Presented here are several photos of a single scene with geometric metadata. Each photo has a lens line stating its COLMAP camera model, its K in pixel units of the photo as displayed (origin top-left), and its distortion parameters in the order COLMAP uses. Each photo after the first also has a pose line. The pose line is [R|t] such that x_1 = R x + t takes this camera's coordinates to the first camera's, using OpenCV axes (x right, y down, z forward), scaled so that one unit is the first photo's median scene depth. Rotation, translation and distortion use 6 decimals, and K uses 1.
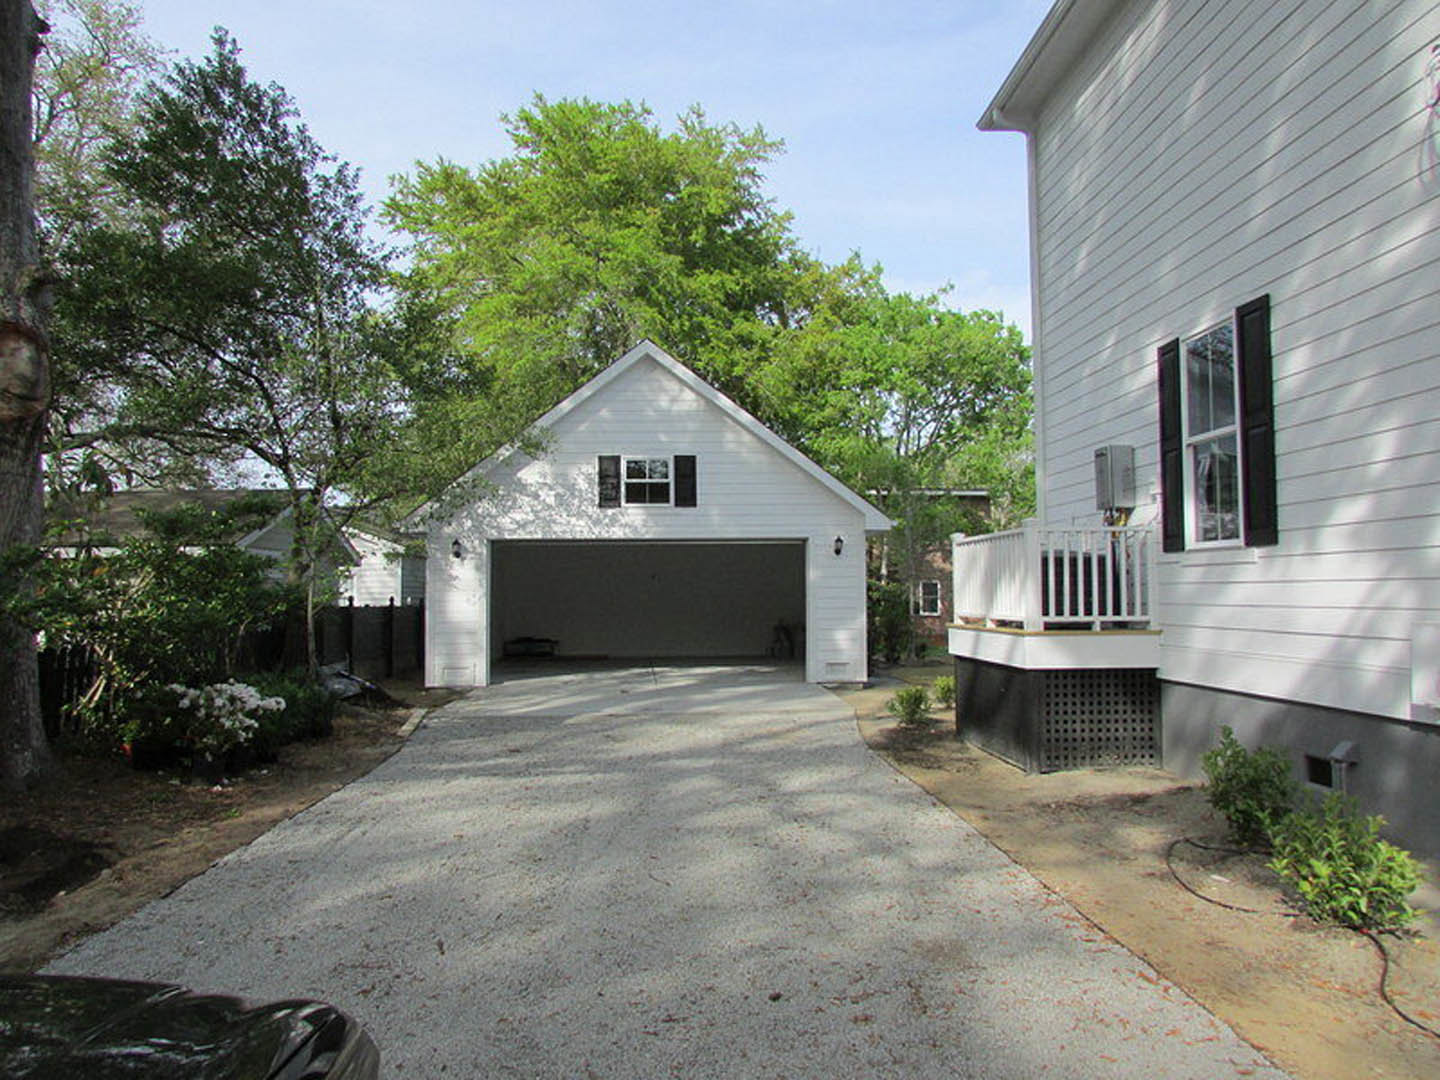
lens RADIAL K [[1027.0, 0, 709.4], [0, 1027.0, 544.7], [0, 0, 1]] dist [0.001436, -0.004288]
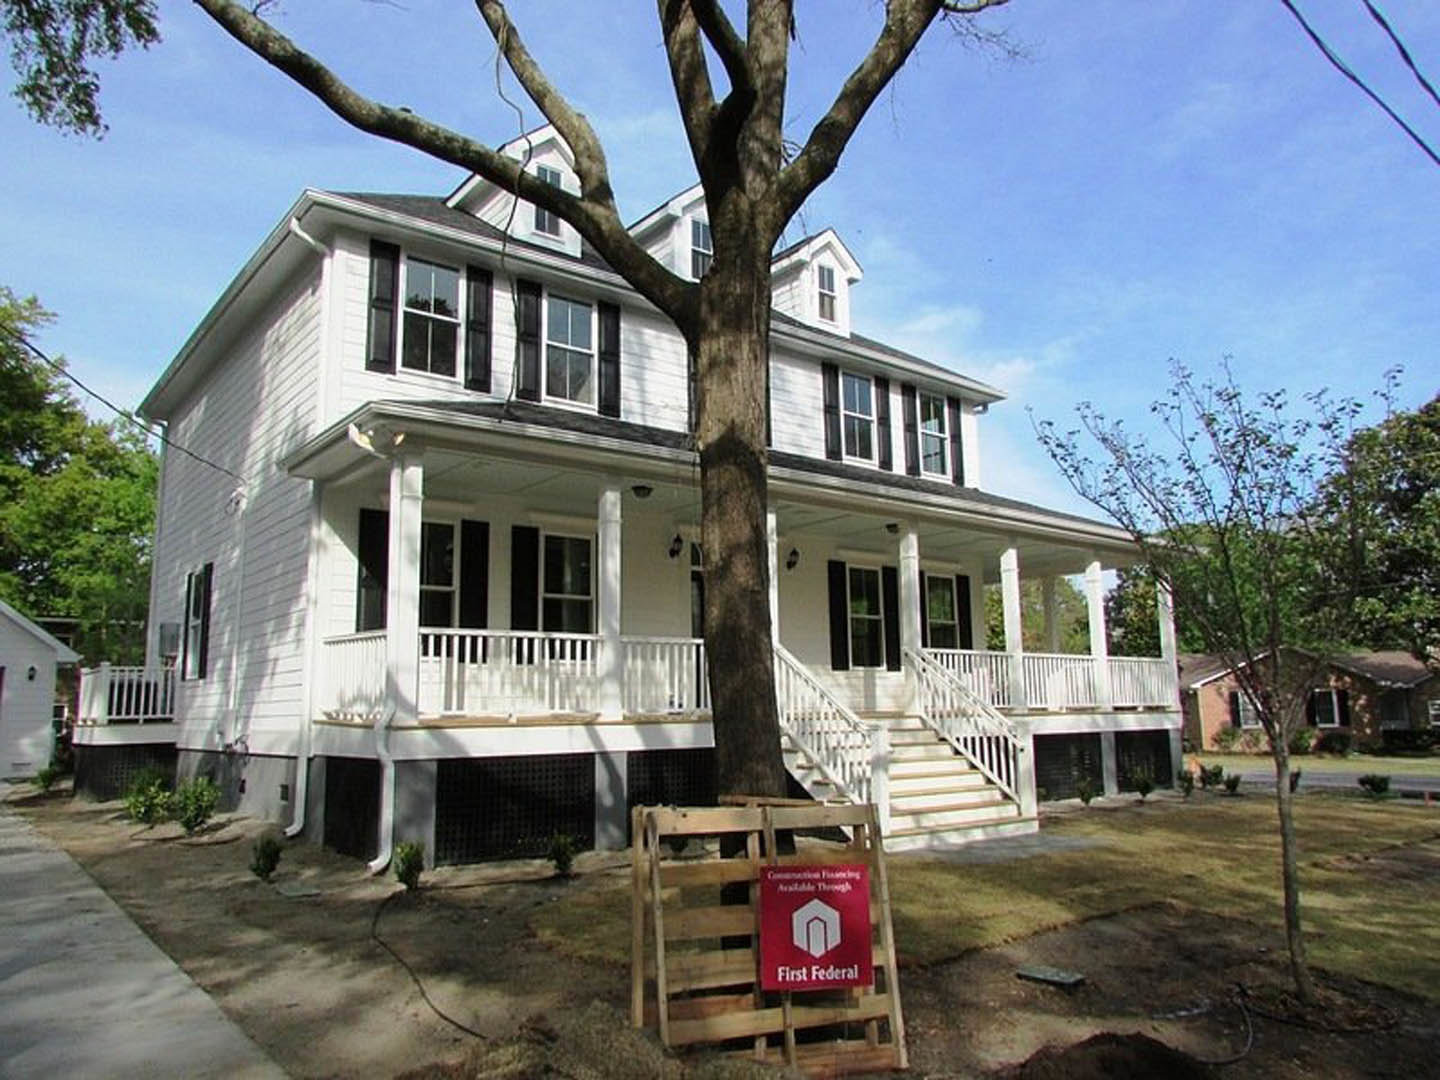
lens RADIAL K [[1027.0, 0, 709.4], [0, 1027.0, 544.7], [0, 0, 1]] dist [0.001436, -0.004288]
pose [[0.811835, 0.088034, 0.577212, 0.107559], [-0.016204, 0.991585, -0.128441, -0.013758], [-0.583662, 0.094919, 0.806430, -1.095428]]
